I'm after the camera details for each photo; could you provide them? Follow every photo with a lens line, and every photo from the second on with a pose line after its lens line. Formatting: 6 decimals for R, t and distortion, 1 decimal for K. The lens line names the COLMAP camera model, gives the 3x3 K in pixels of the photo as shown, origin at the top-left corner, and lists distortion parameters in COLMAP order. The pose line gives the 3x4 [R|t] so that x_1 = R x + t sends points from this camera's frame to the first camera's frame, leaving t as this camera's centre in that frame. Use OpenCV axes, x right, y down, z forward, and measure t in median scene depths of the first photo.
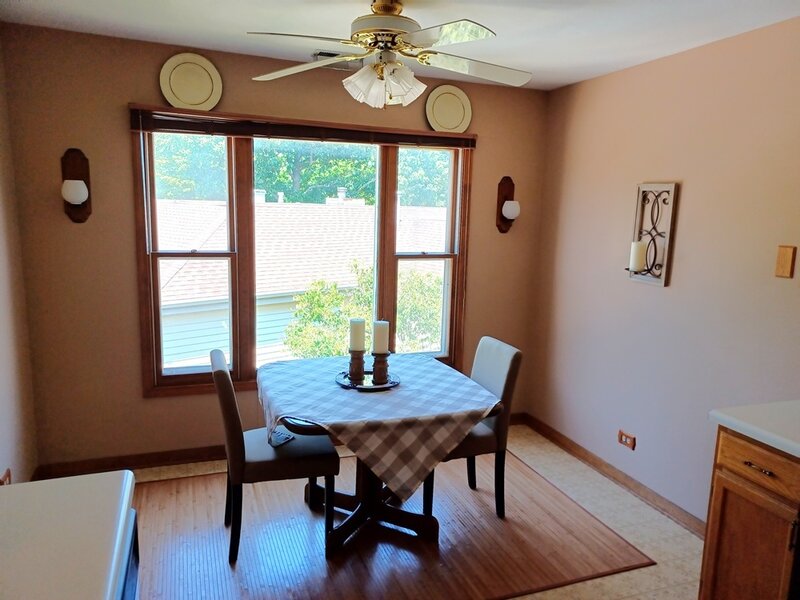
lens RADIAL K [[578.3, 0, 397.4], [0, 578.3, 299.4], [0, 0, 1]] dist [0.039317, -0.013668]
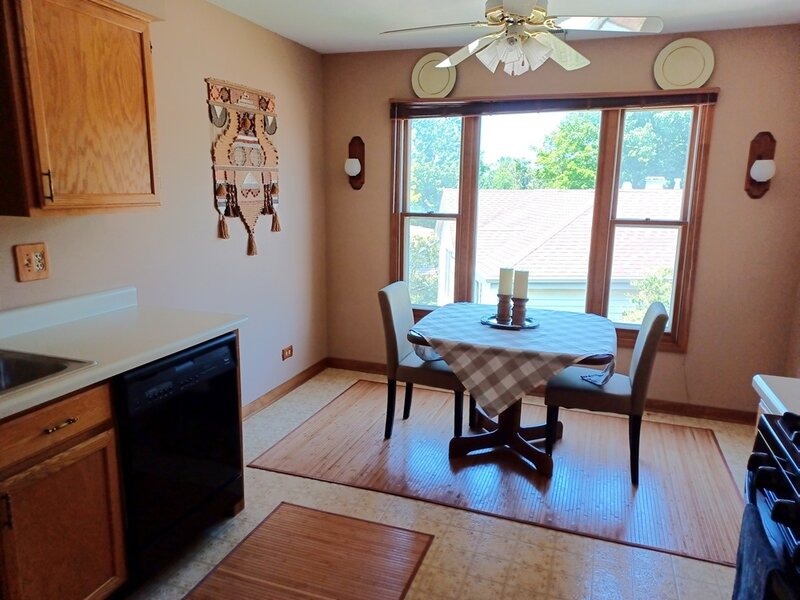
lens RADIAL K [[578.3, 0, 398.1], [0, 578.3, 301.4], [0, 0, 1]] dist [0.039317, -0.013668]
pose [[0.770013, 0.106225, -0.629124, 0.438664], [-0.094498, 0.994156, 0.052199, 0.055215], [0.630992, 0.019257, 0.775551, -0.014747]]
